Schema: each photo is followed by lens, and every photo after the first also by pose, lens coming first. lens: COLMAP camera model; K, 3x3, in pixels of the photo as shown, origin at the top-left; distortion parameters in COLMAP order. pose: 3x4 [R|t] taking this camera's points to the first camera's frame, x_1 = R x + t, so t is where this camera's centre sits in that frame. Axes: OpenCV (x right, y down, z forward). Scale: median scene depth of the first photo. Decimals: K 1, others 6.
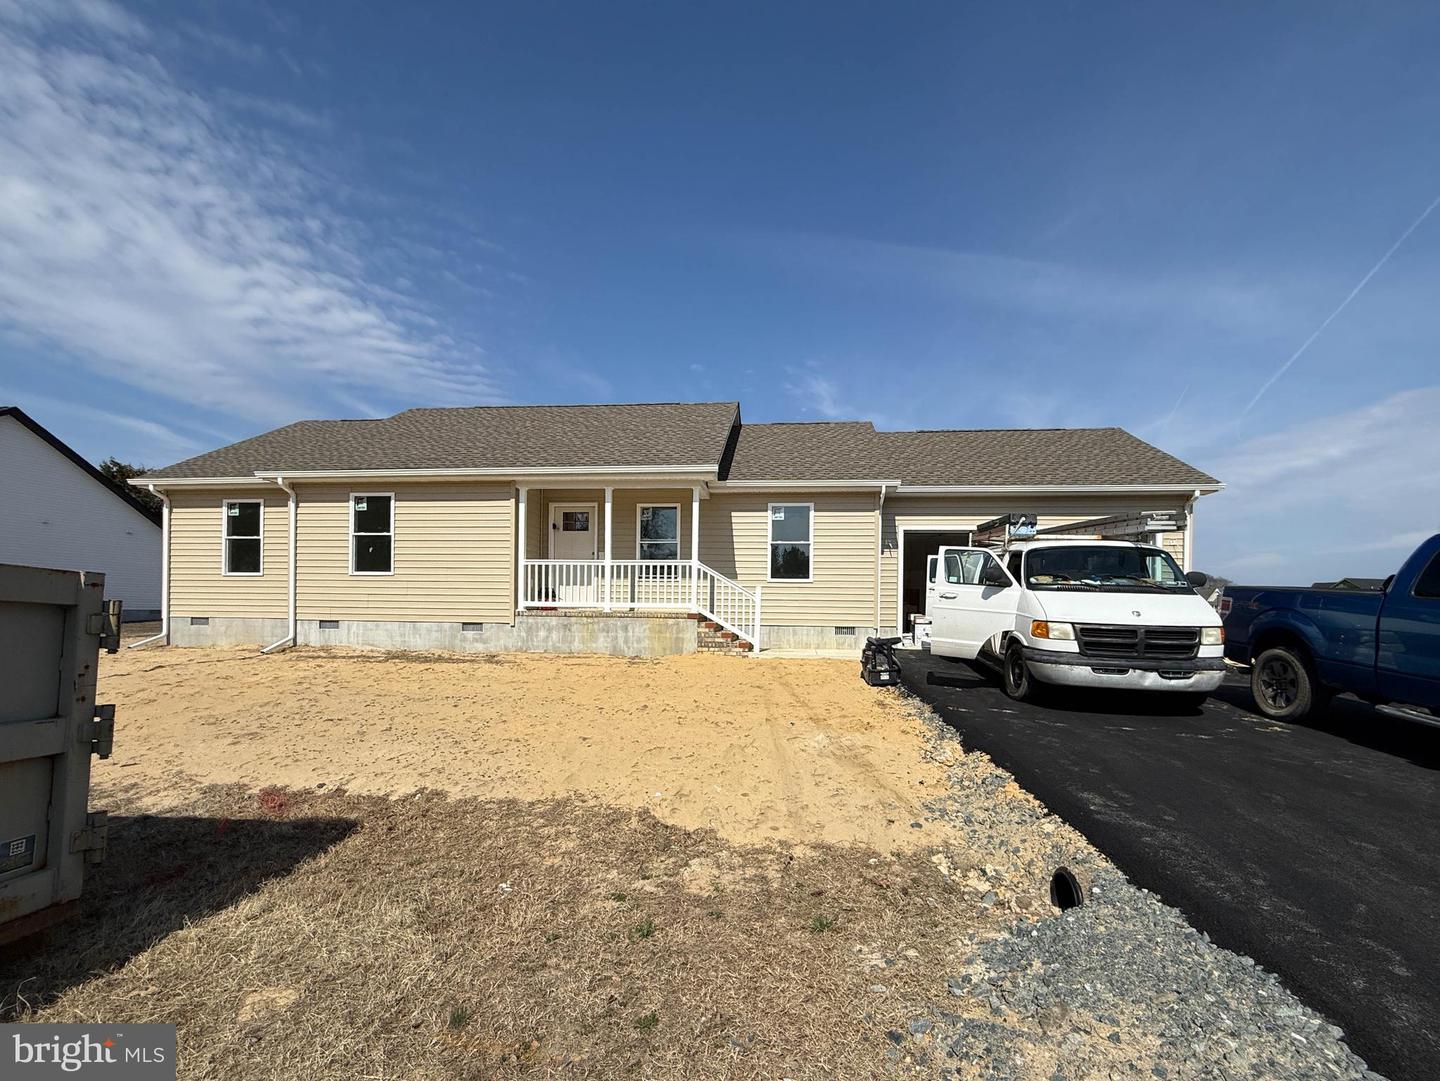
lens RADIAL K [[577.2, 0, 717.8], [0, 577.2, 607.1], [0, 0, 1]] dist [0.000147, -0.000134]
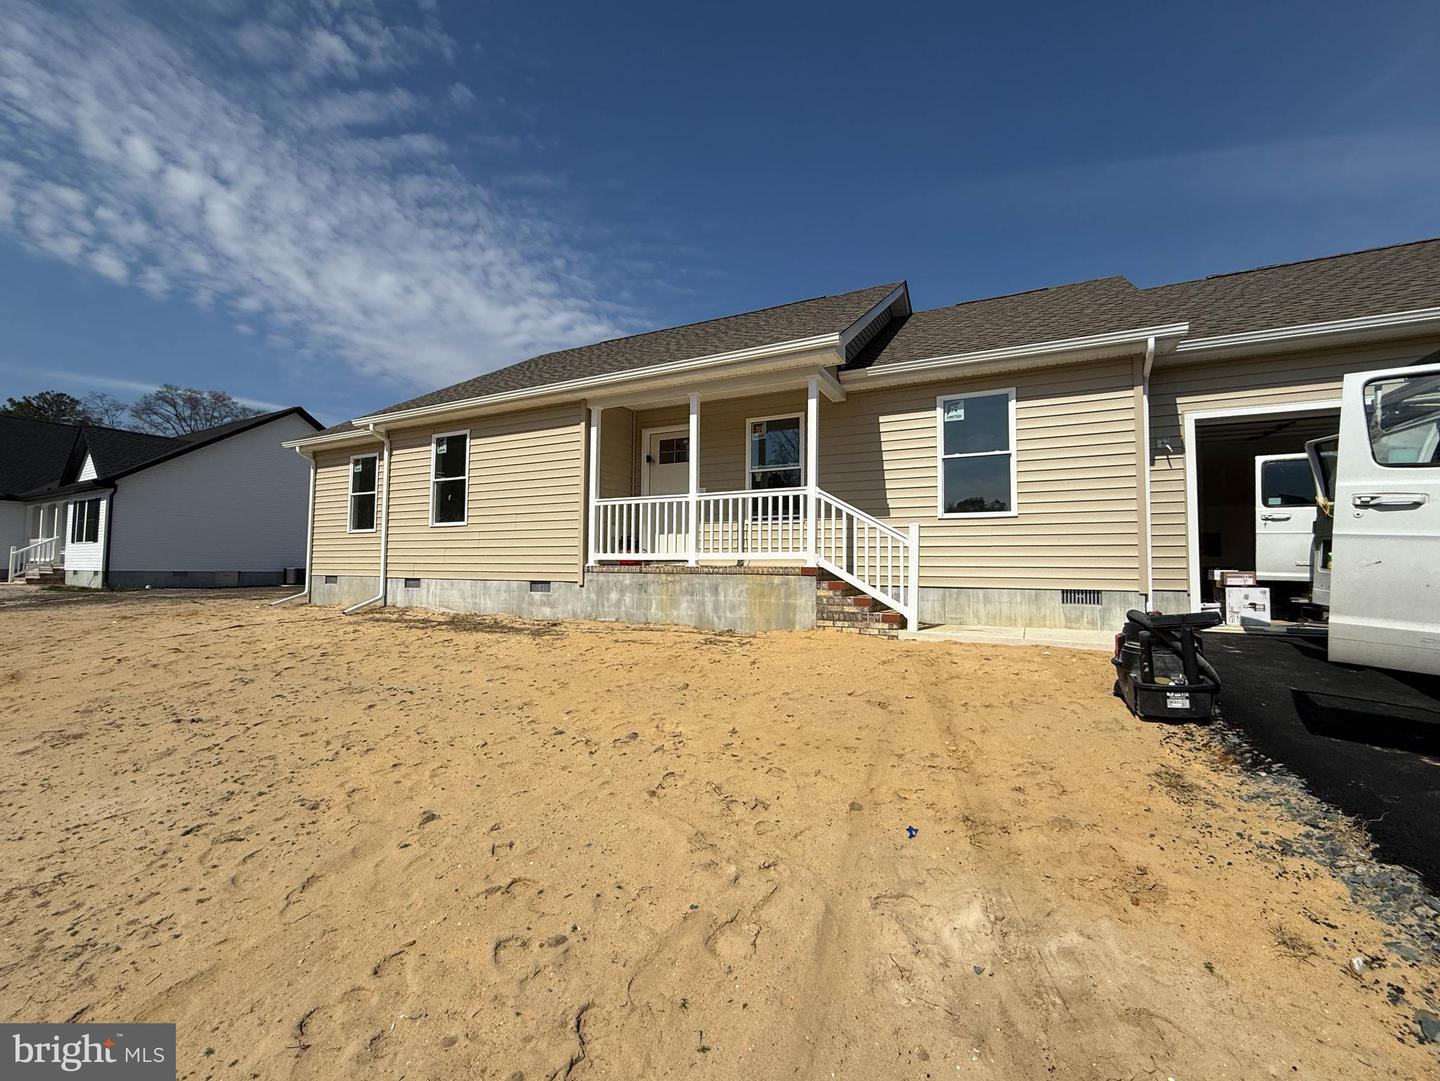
lens RADIAL K [[577.2, 0, 719.3], [0, 577.2, 542.8], [0, 0, 1]] dist [0.000147, -0.000134]
pose [[0.936512, -0.020451, -0.350039, 0.087203], [0.003143, 0.998747, -0.049944, 0.014717], [0.350622, 0.045673, 0.935403, 0.338903]]
